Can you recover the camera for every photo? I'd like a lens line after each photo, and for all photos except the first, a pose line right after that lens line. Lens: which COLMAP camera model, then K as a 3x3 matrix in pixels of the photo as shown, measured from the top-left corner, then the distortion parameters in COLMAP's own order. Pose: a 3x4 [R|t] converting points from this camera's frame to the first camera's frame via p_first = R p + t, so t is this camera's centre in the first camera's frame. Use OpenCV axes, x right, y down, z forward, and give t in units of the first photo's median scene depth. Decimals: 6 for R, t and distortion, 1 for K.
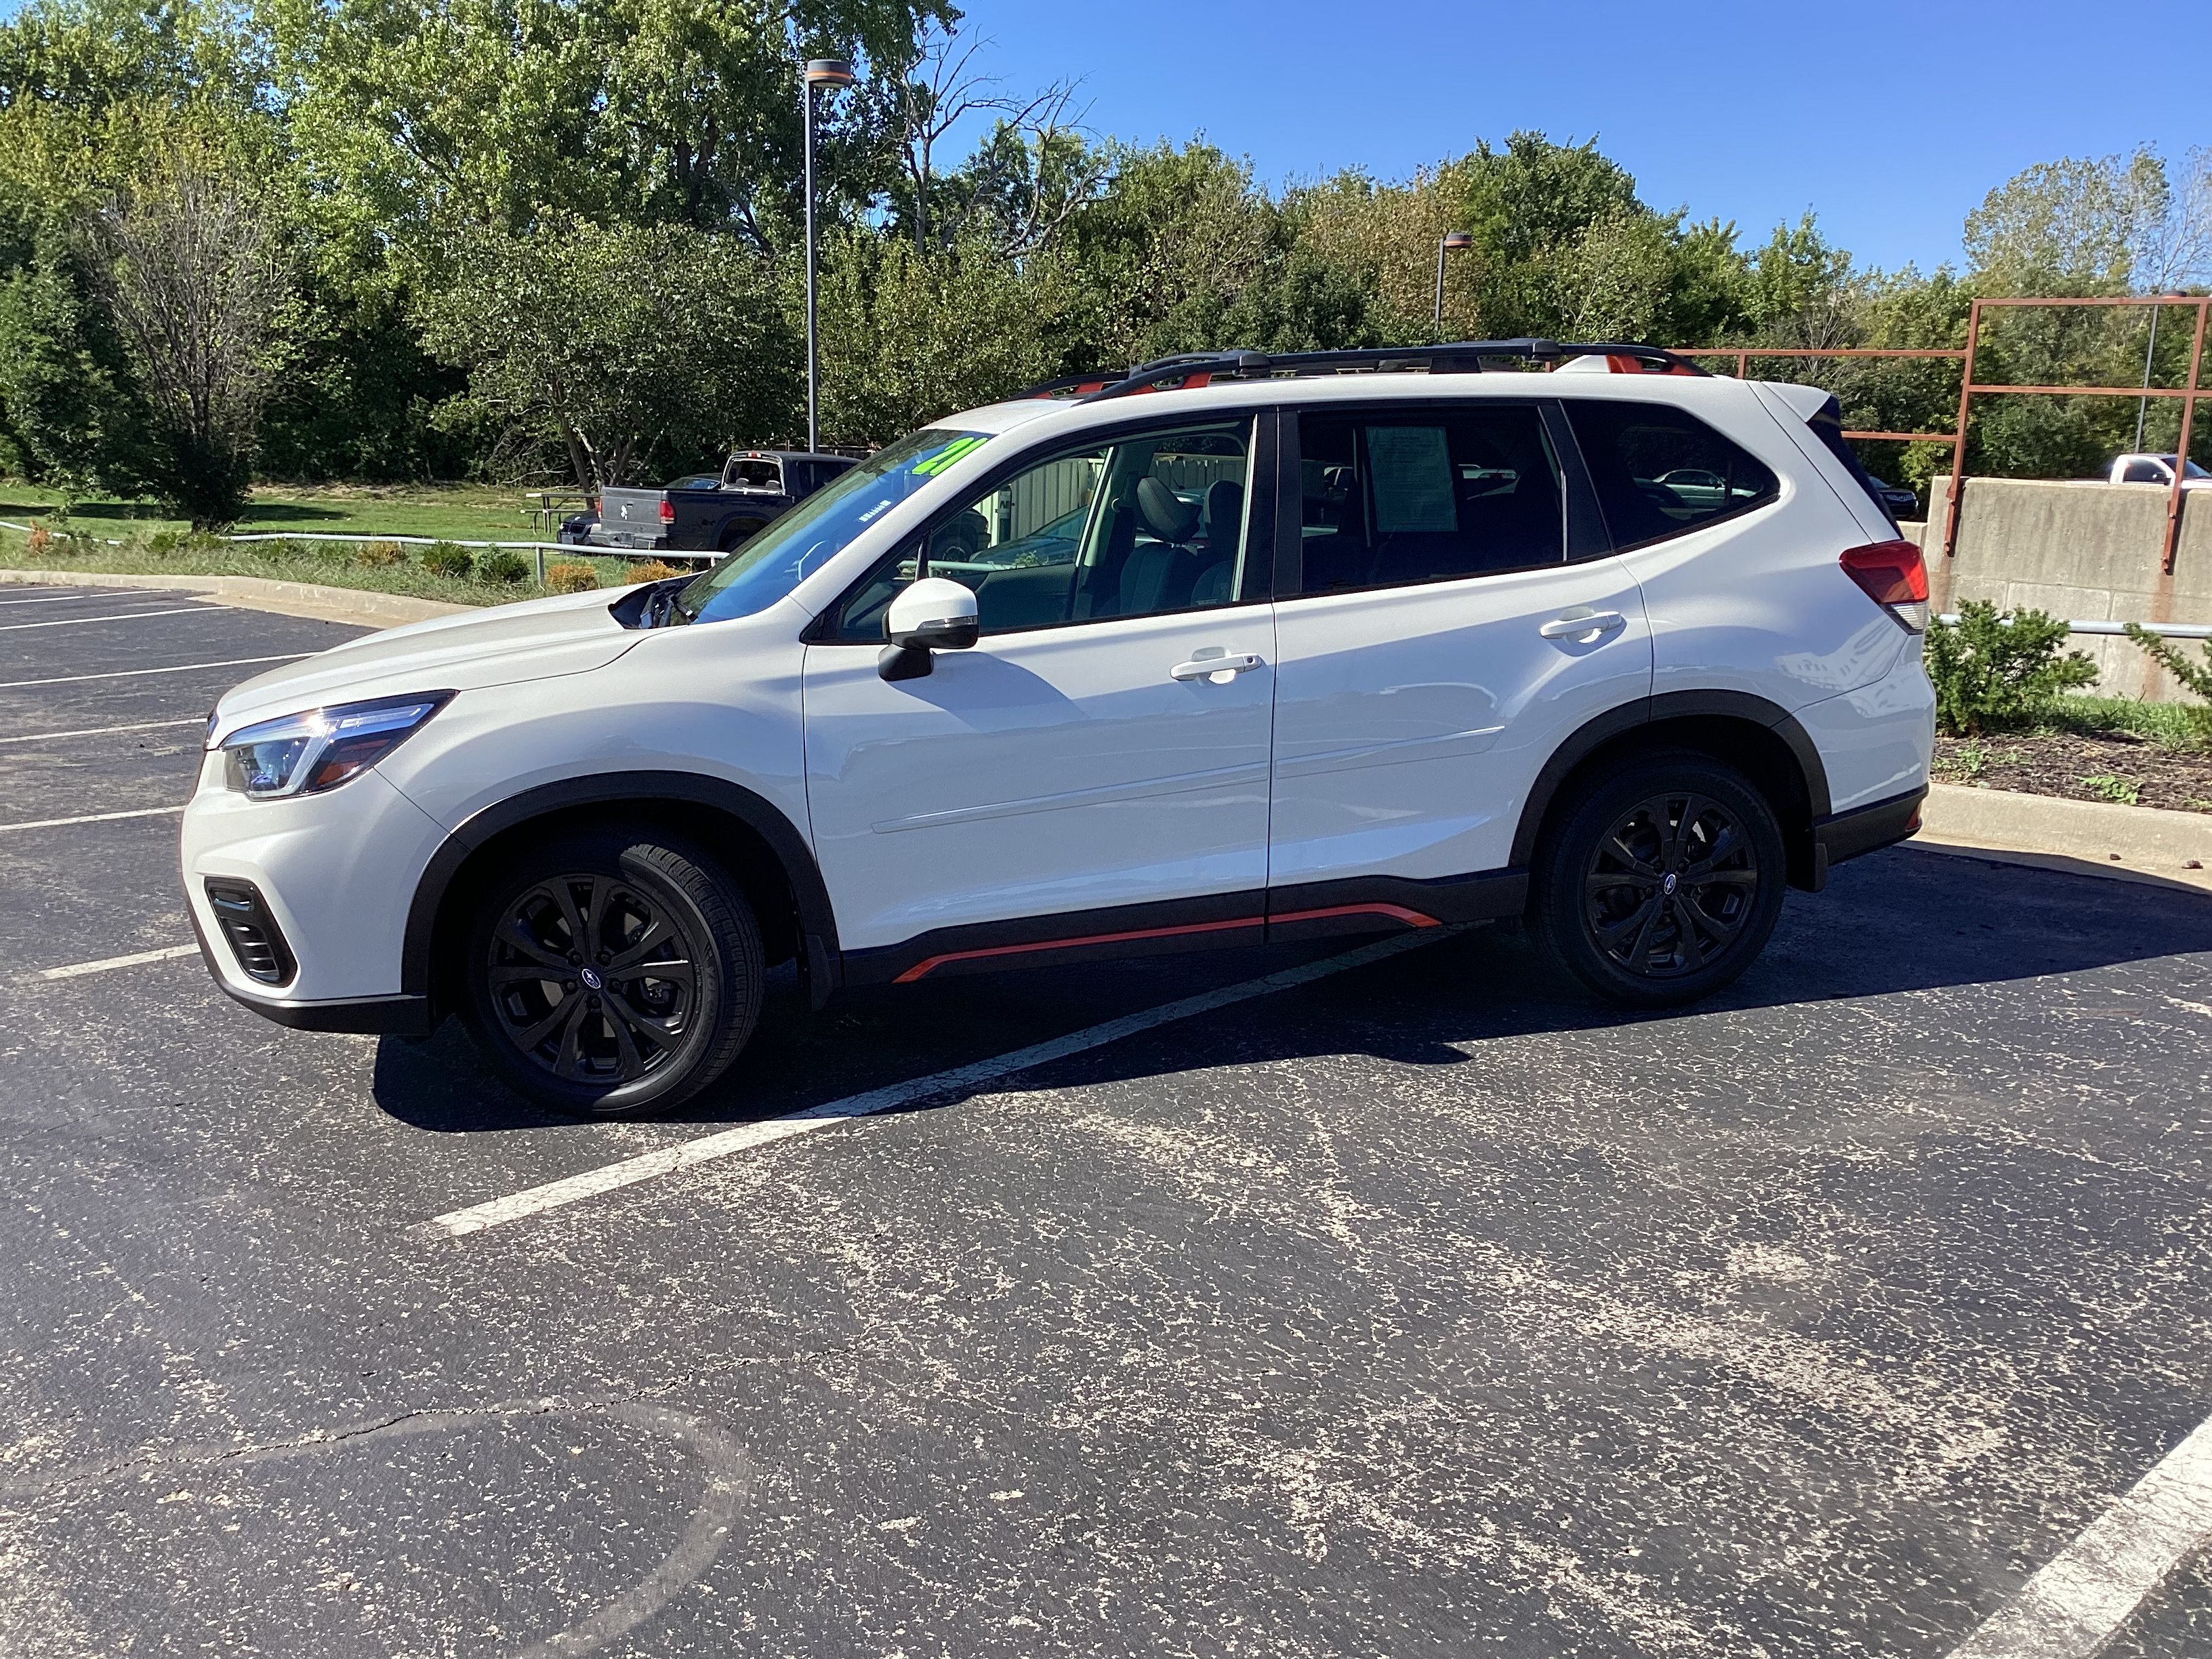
lens RADIAL K [[2024.1, 0, 1100.2], [0, 2024.1, 836.8], [0, 0, 1]] dist [0.019985, 0.000000]
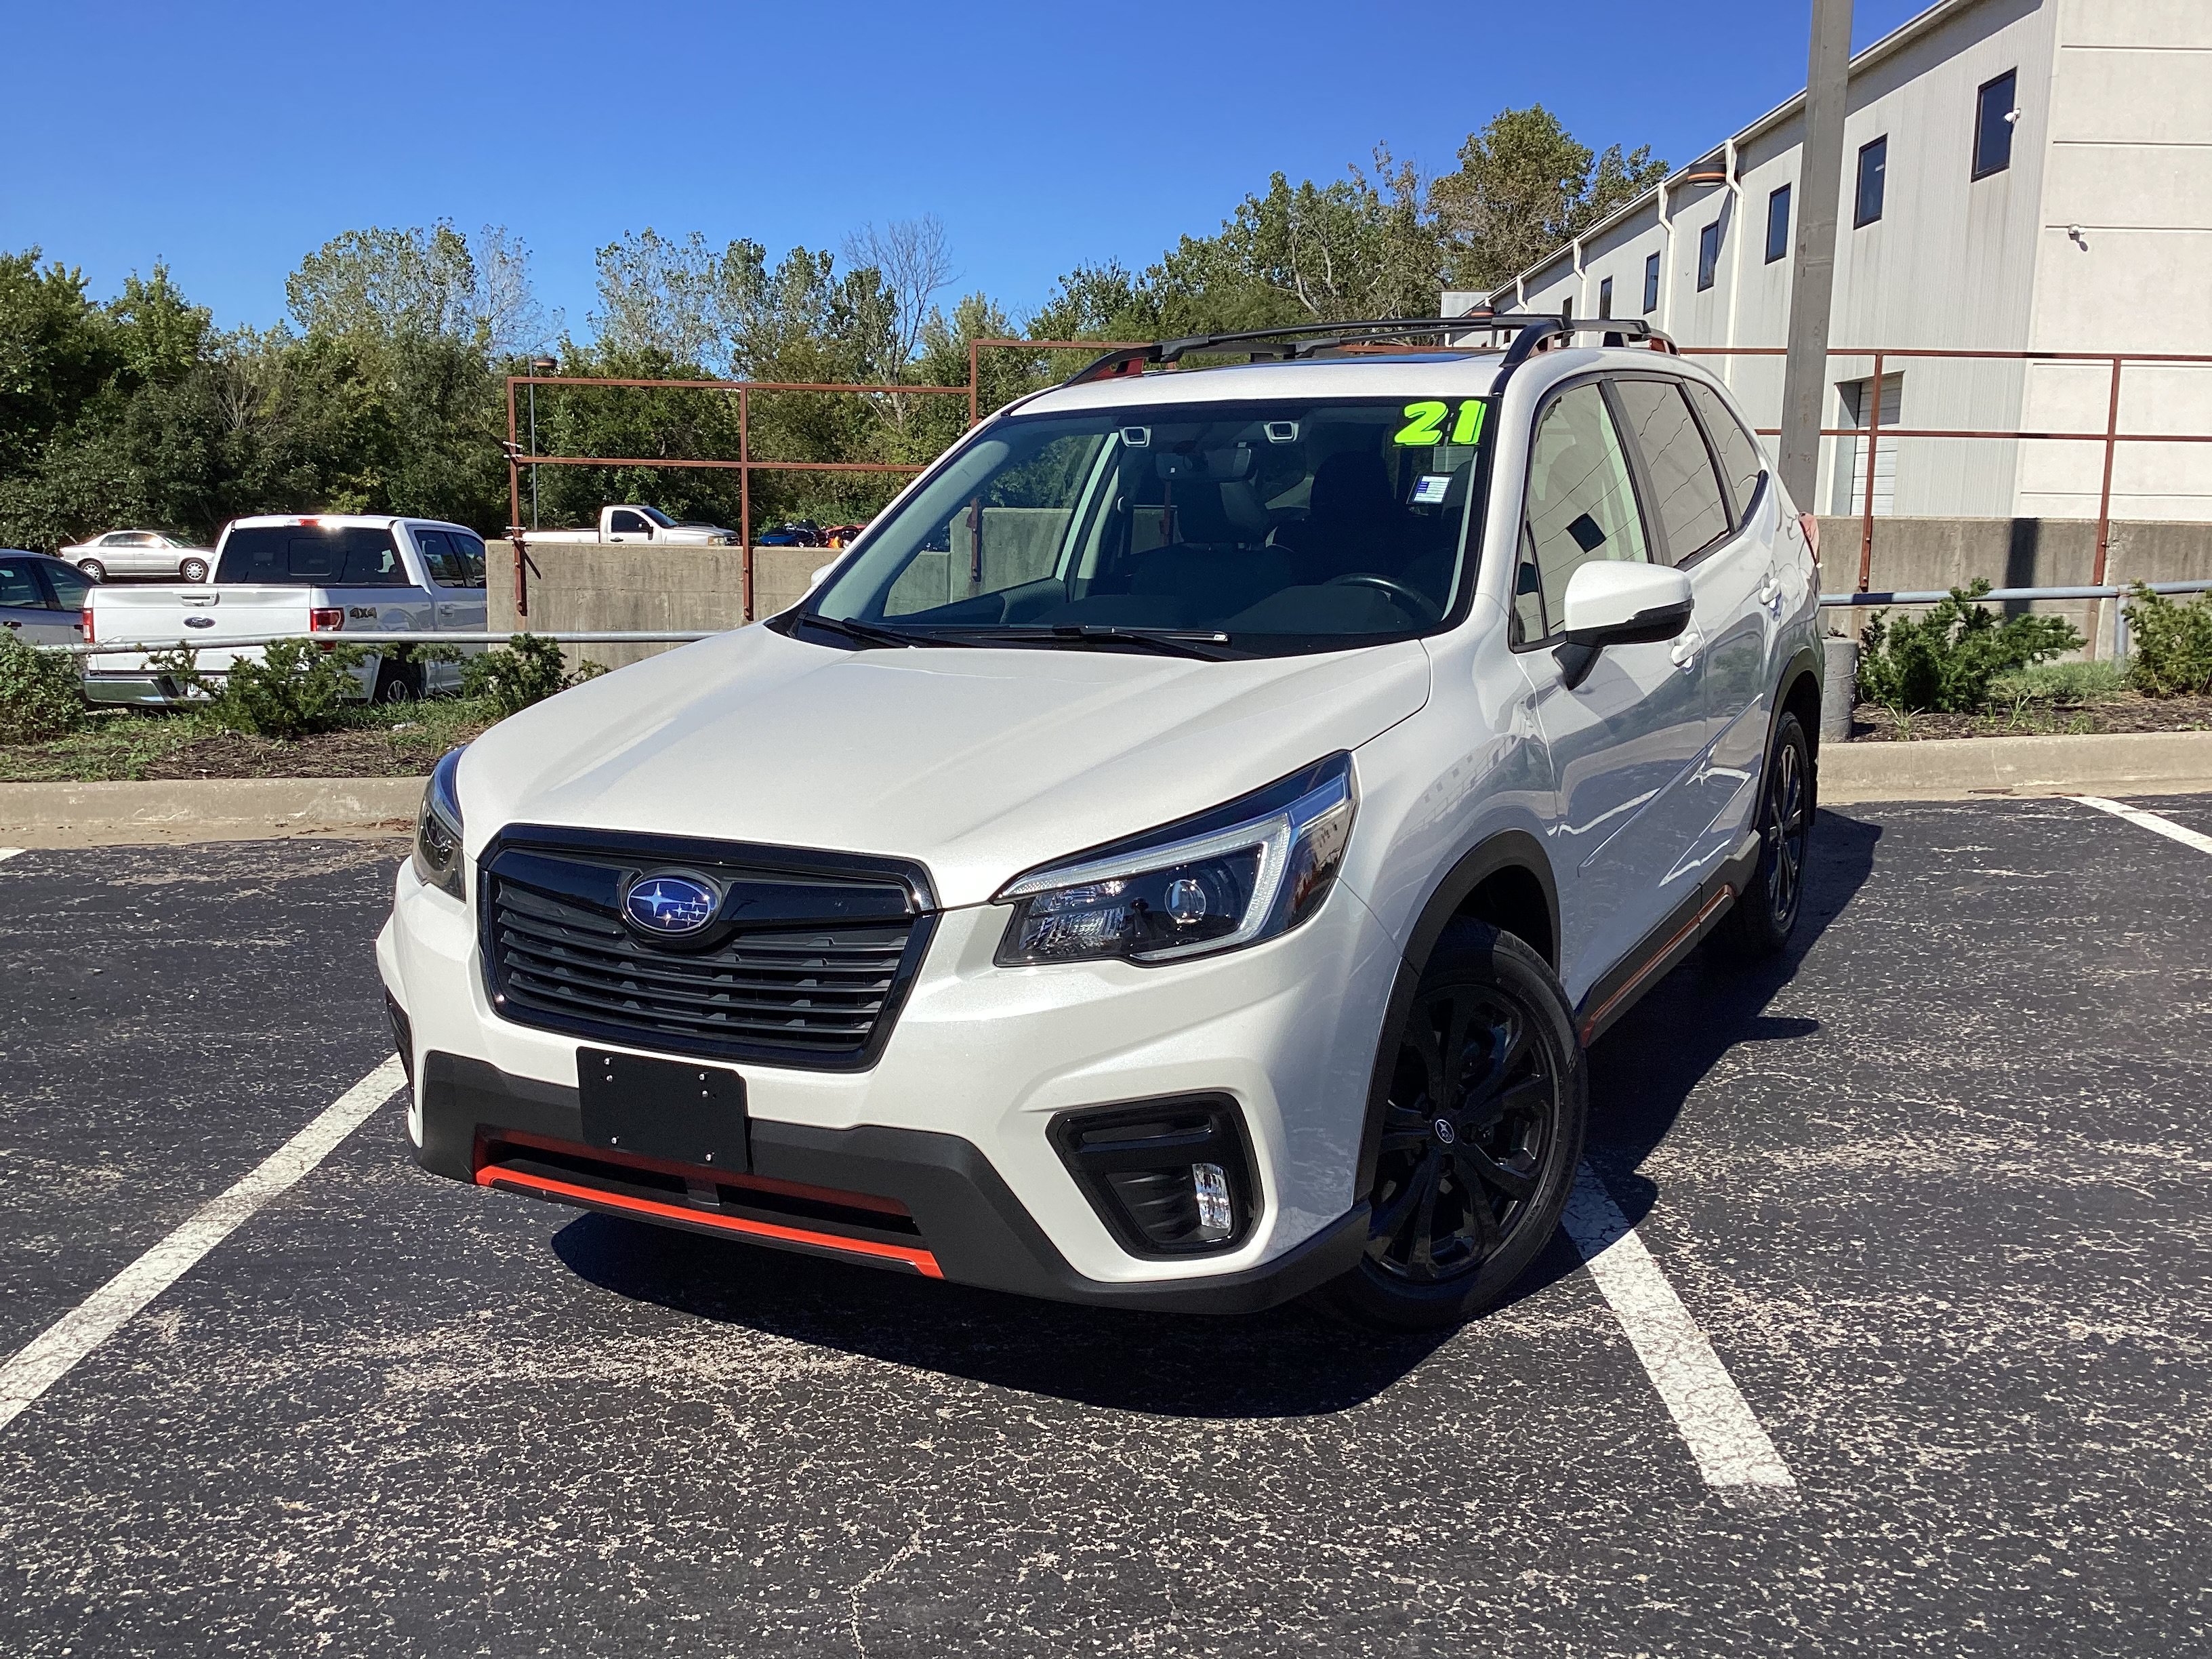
lens RADIAL K [[2024.1, 0, 1103.7], [0, 2024.1, 828.3], [0, 0, 1]] dist [0.019985, 0.000000]
pose [[0.694913, -0.132216, 0.706835, -0.320164], [0.156848, 0.987153, 0.030449, -0.029634], [-0.701780, 0.089706, 0.706723, 0.217804]]
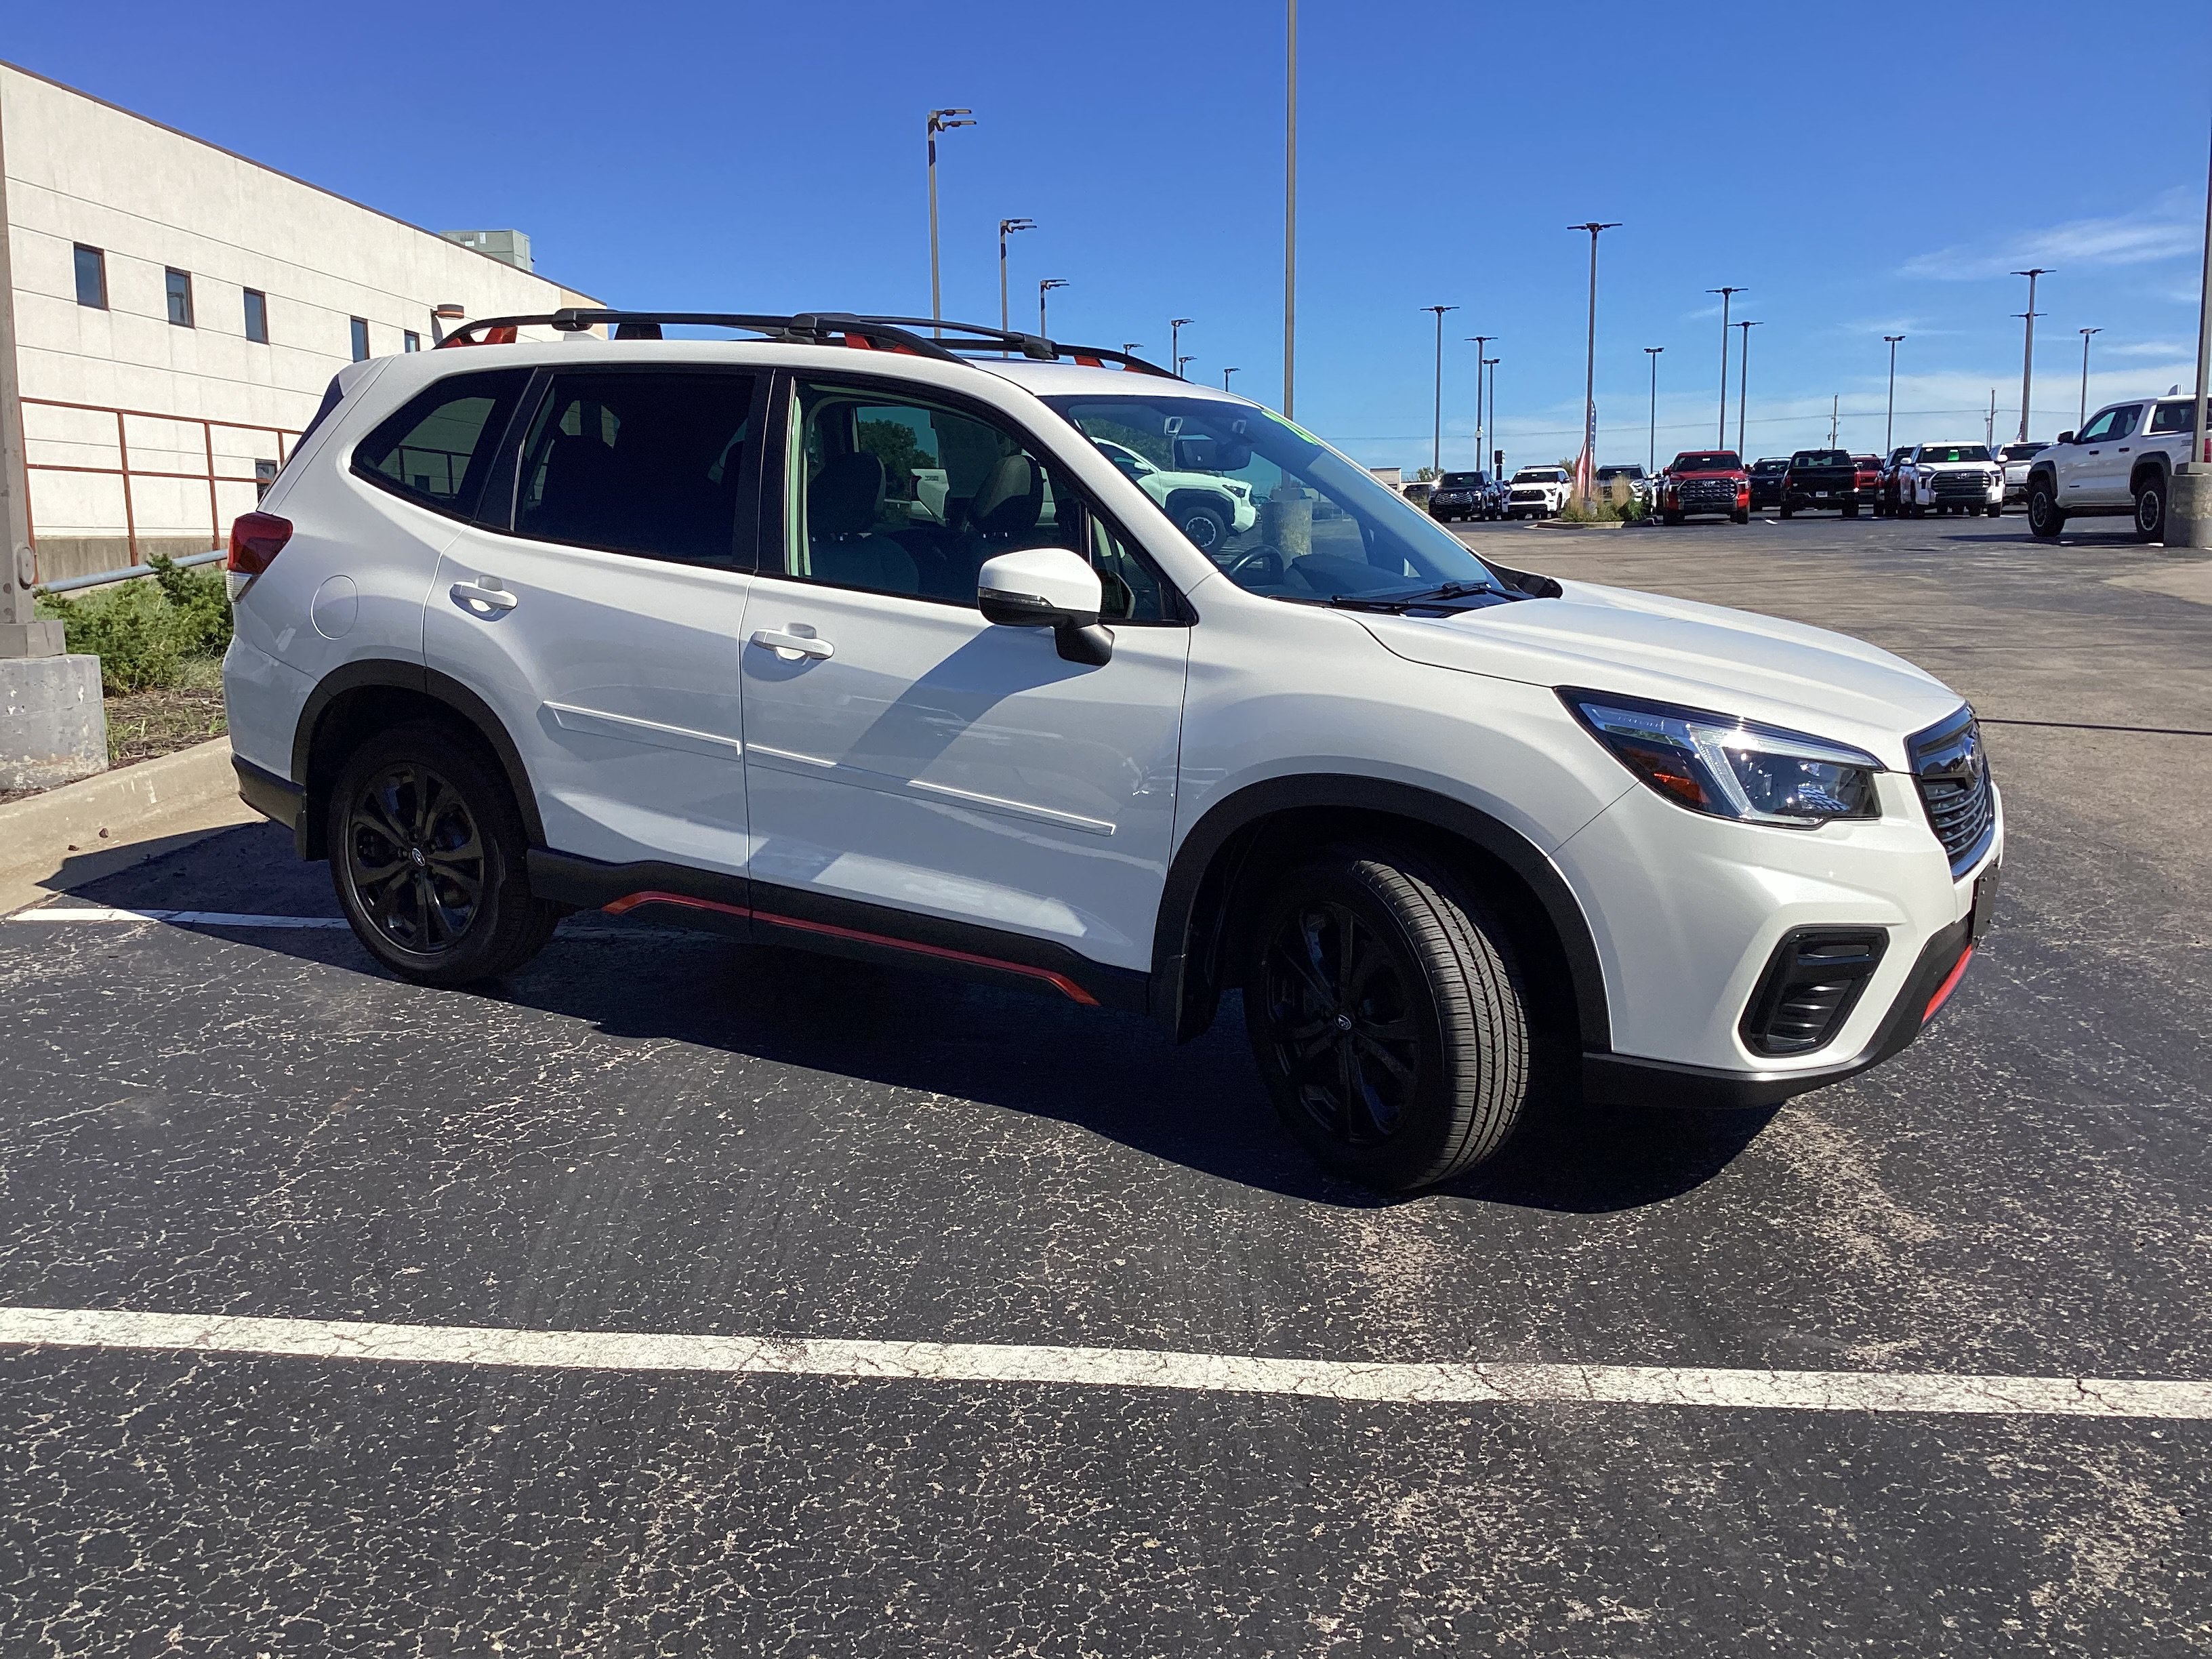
lens RADIAL K [[2024.1, 0, 1114.2], [0, 2024.1, 839.3], [0, 0, 1]] dist [0.019985, 0.000000]
pose [[-0.709199, -0.126419, 0.693581, -0.324573], [0.136064, 0.940752, 0.310599, -0.136429], [-0.691754, 0.314648, -0.649980, 0.758657]]
